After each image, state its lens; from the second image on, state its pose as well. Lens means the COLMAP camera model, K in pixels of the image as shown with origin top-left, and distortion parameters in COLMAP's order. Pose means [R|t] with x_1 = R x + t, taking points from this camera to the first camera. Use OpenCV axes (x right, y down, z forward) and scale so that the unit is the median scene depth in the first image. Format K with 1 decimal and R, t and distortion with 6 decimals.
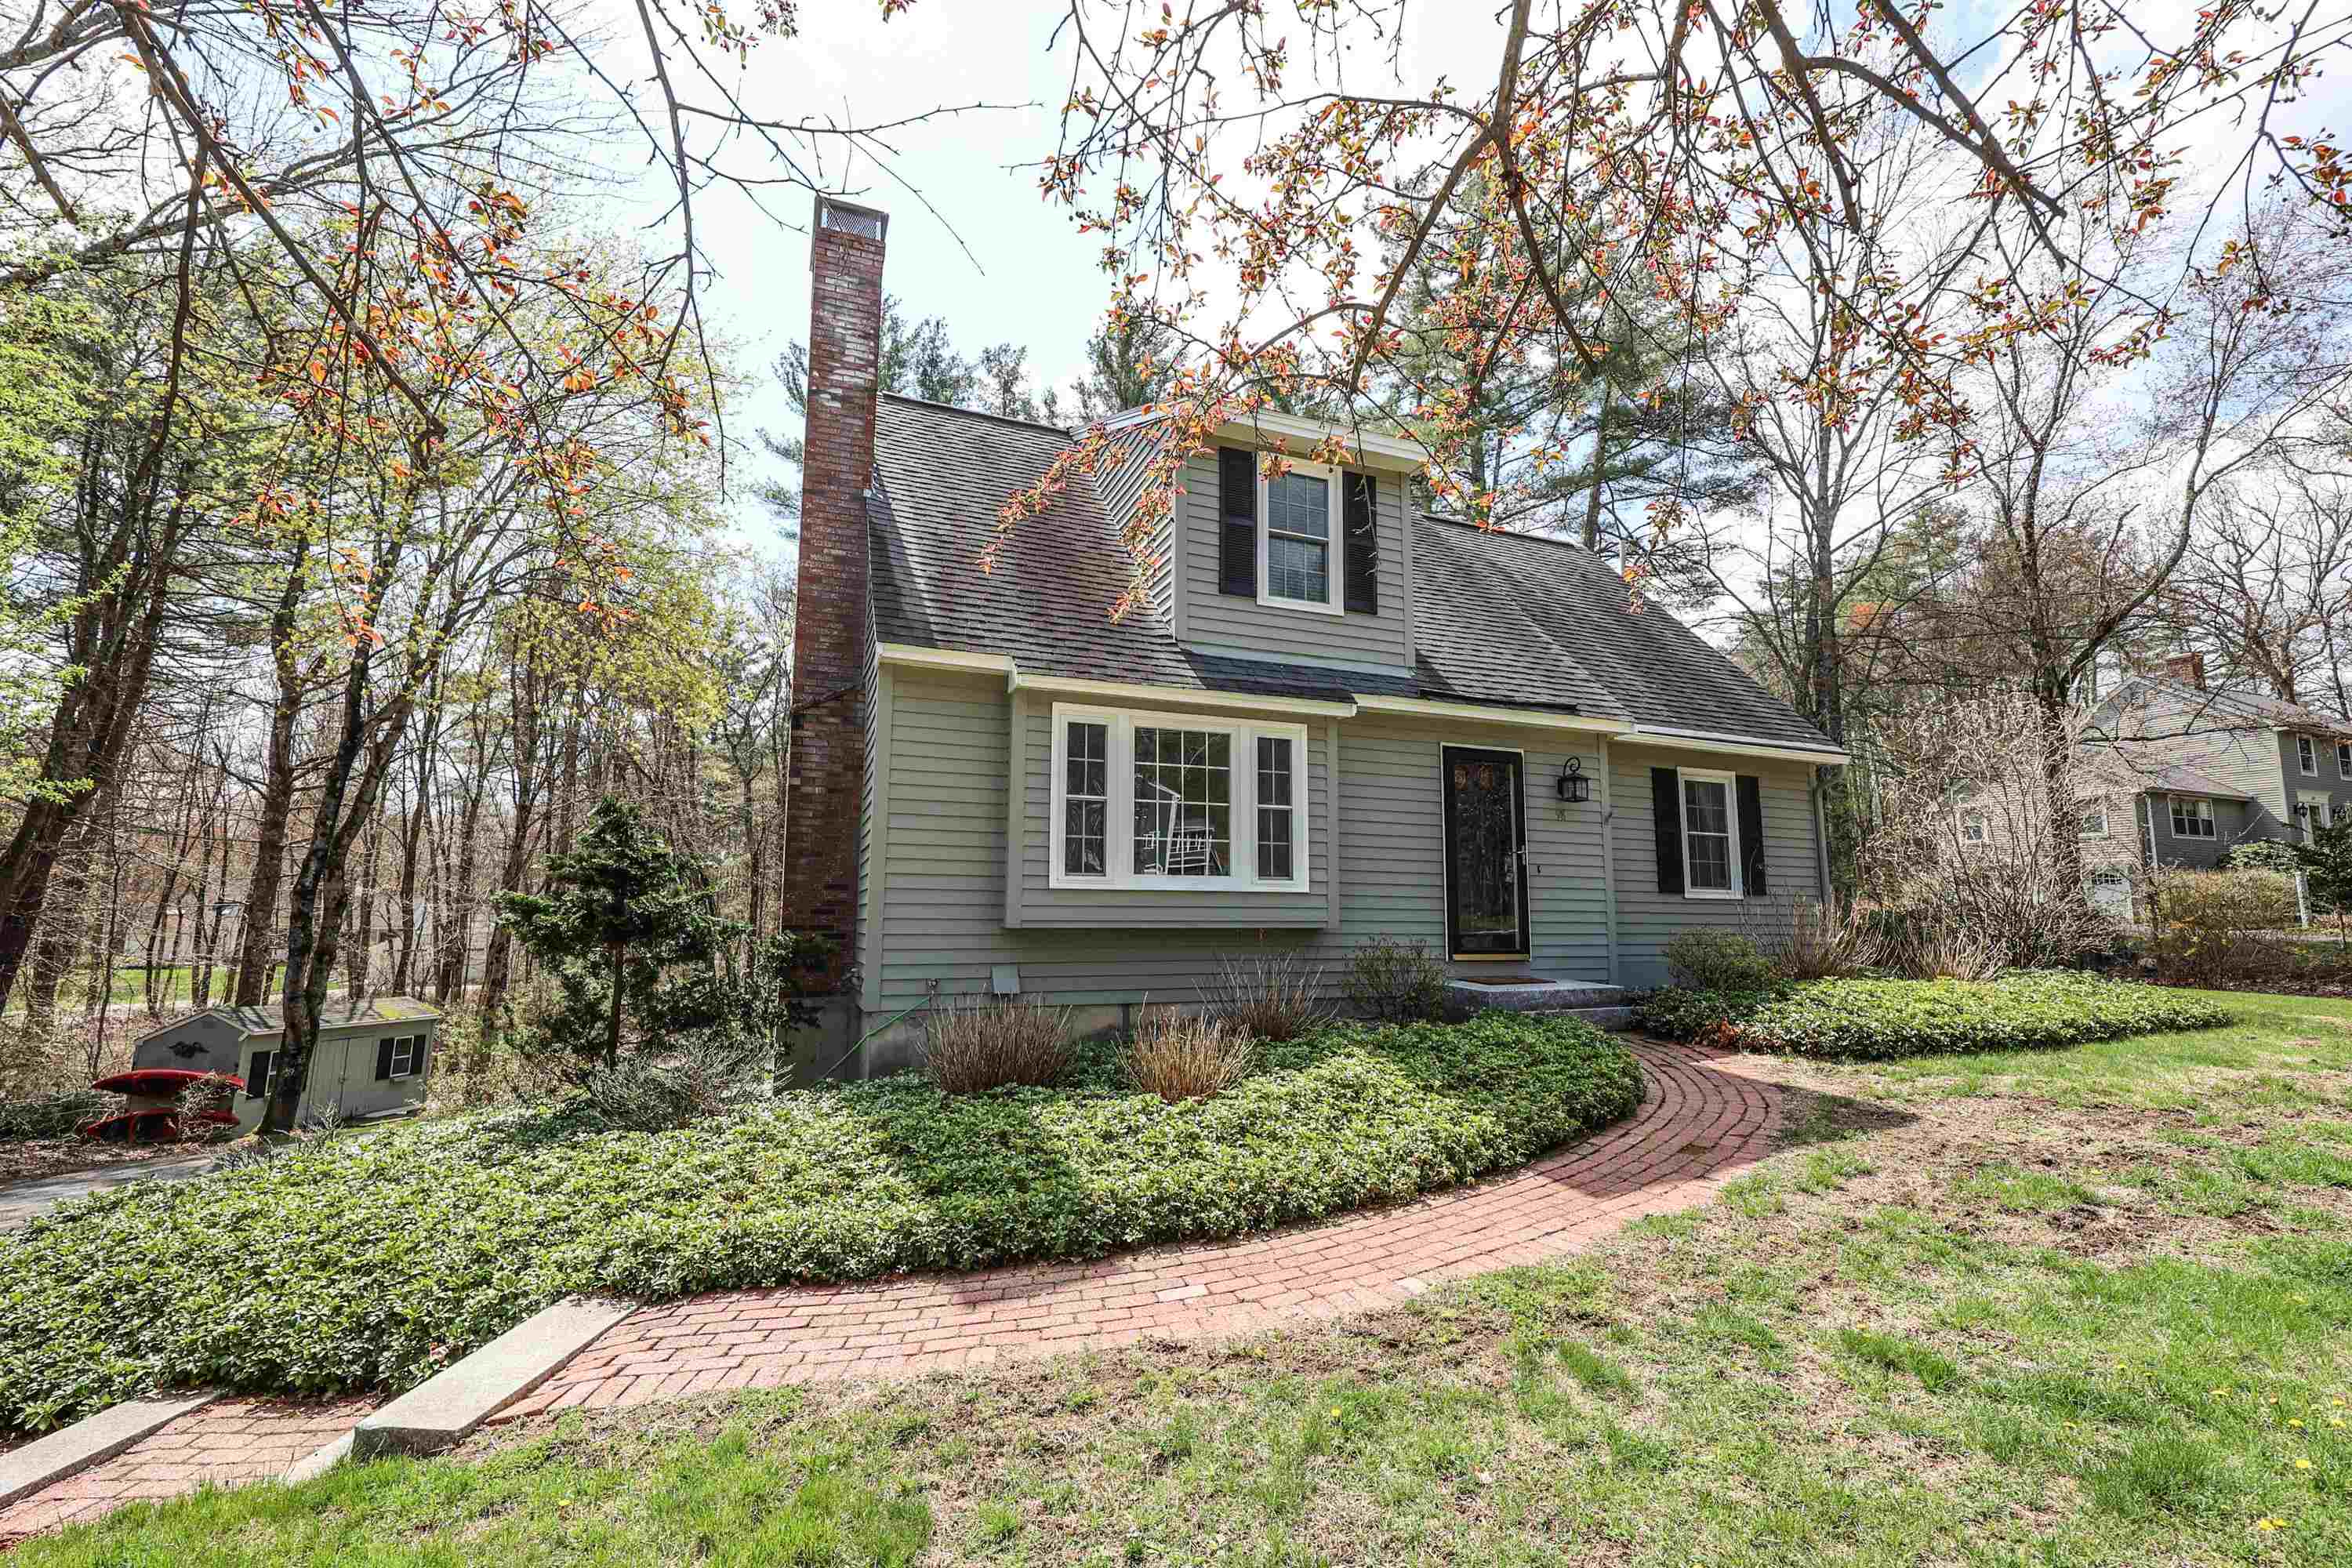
lens RADIAL K [[965.6, 0, 1175.6], [0, 965.6, 773.4], [0, 0, 1]] dist [0.000717, 0.001172]
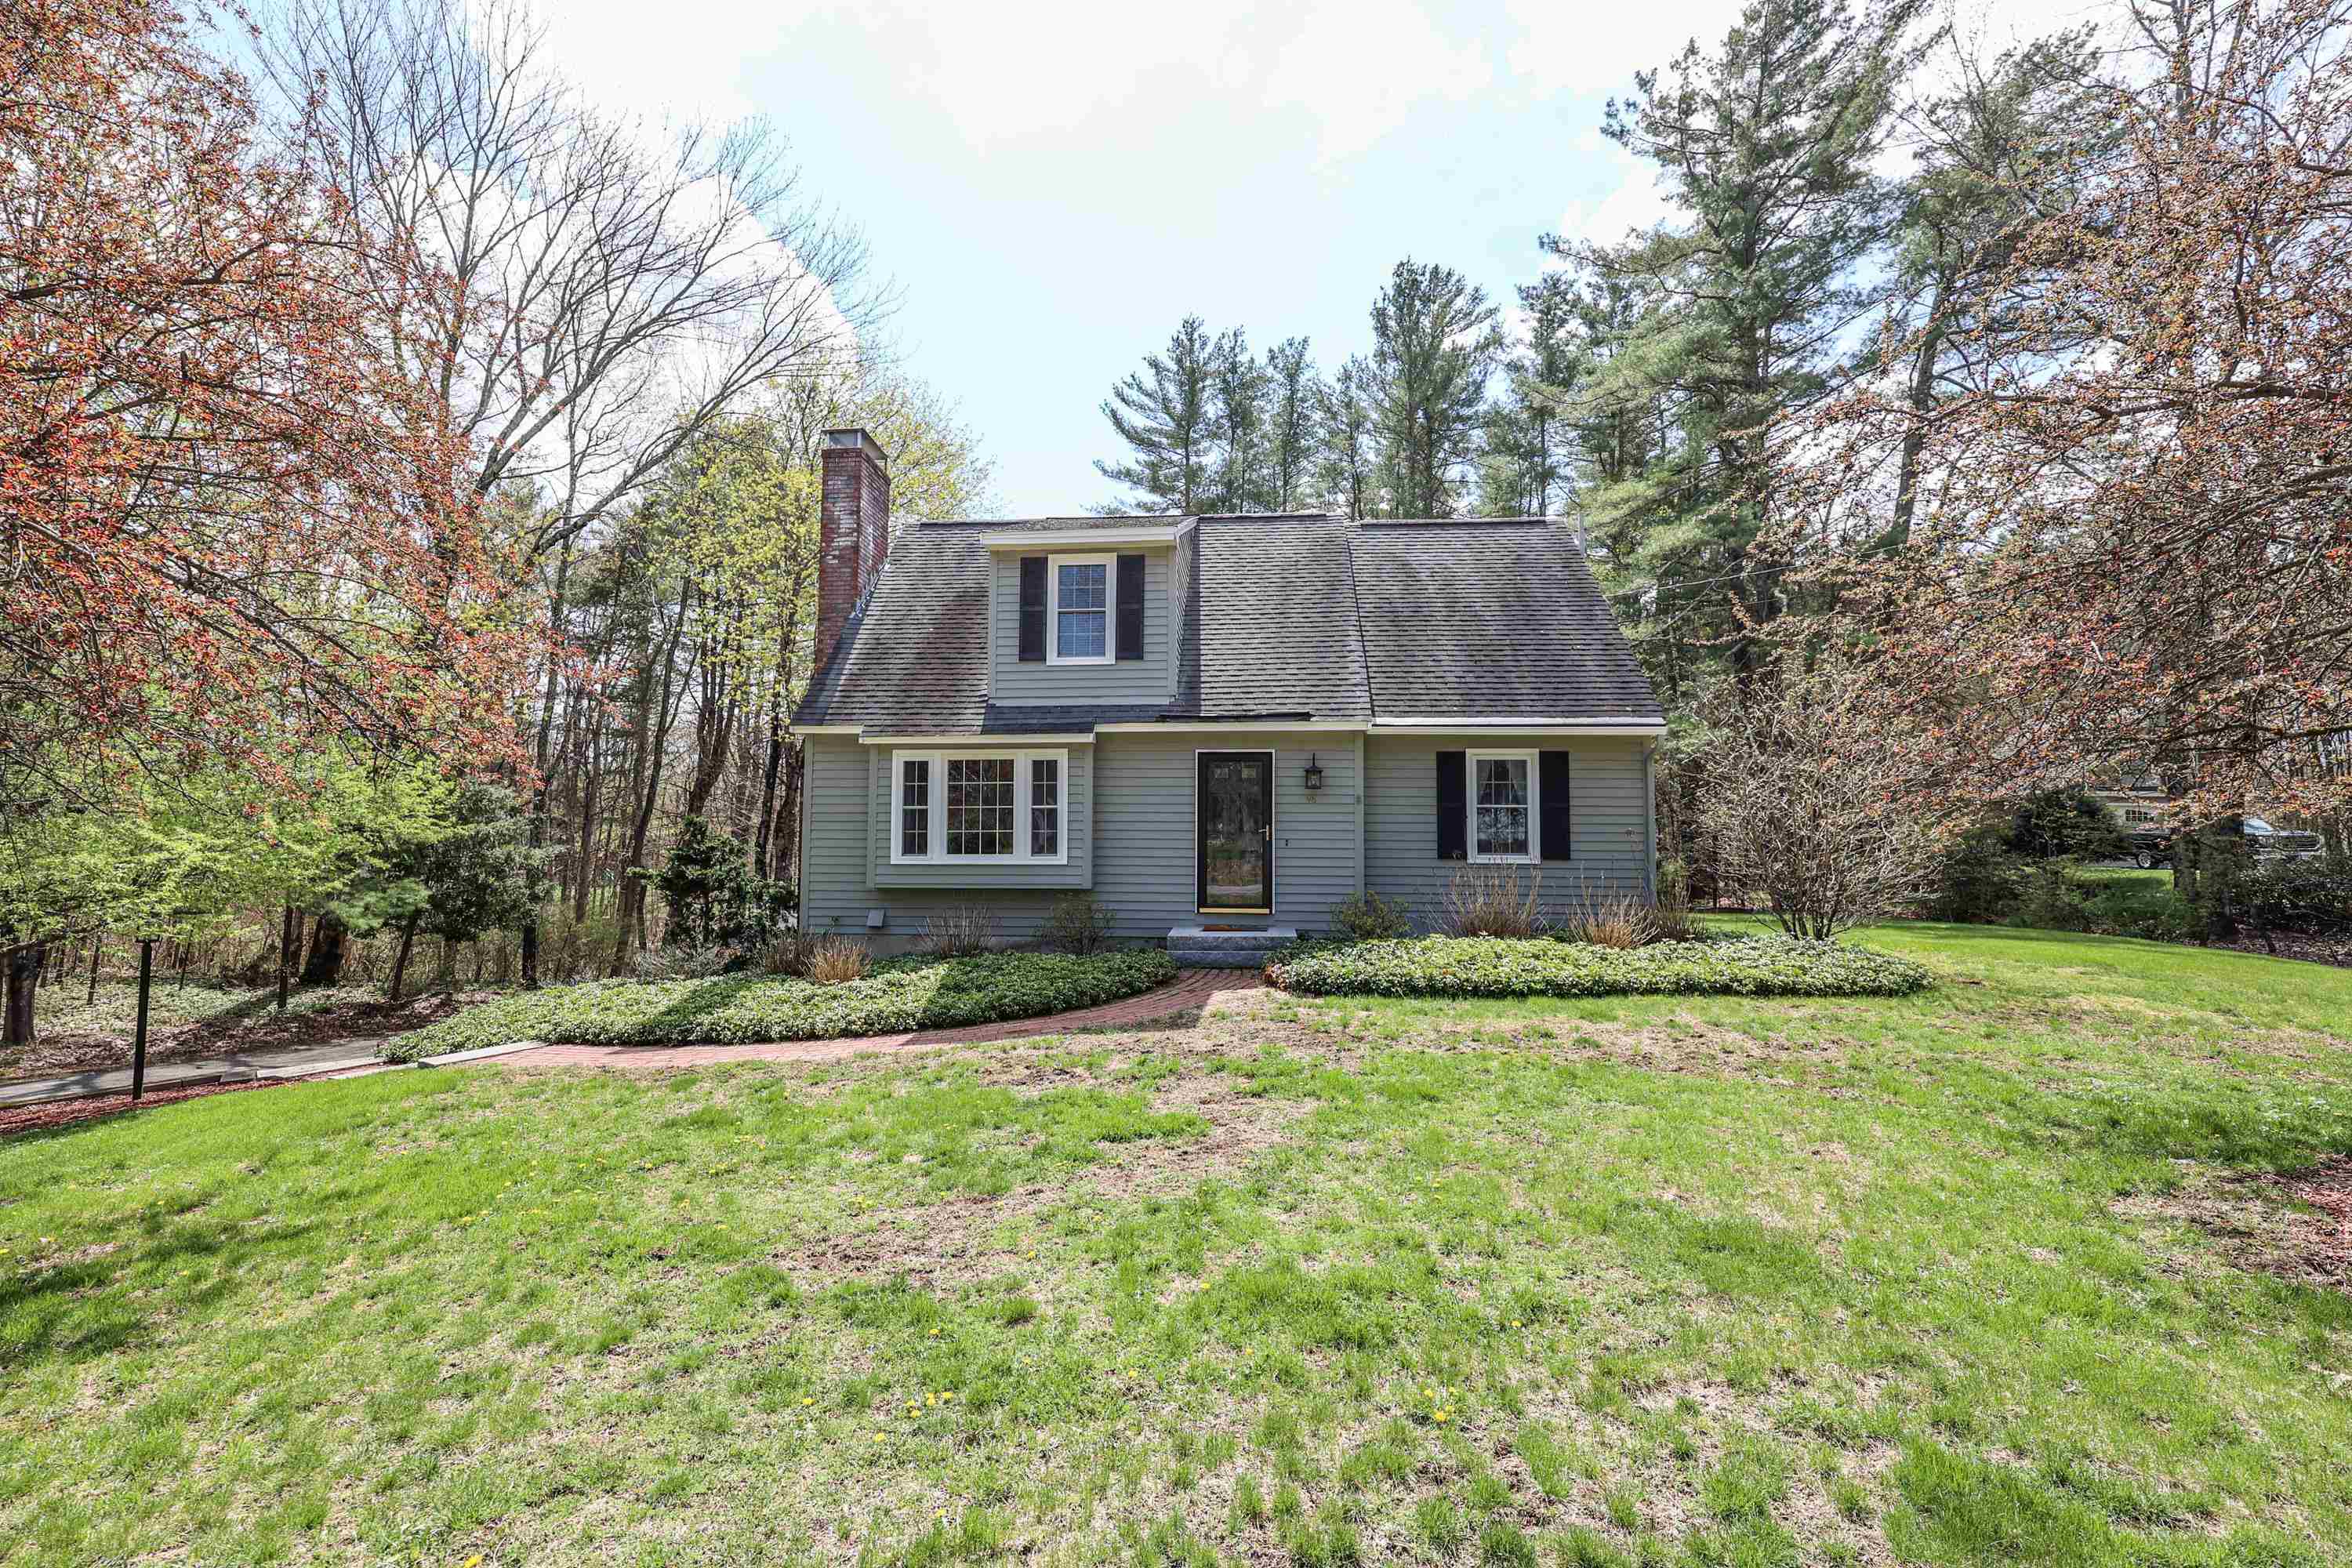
lens RADIAL K [[965.6, 0, 1233.9], [0, 965.6, 755.3], [0, 0, 1]] dist [0.000717, 0.001172]
pose [[0.895212, -0.043526, -0.443510, 1.006448], [0.067677, 0.996954, 0.038765, -0.080300], [0.440472, -0.064718, 0.895431, -0.185322]]
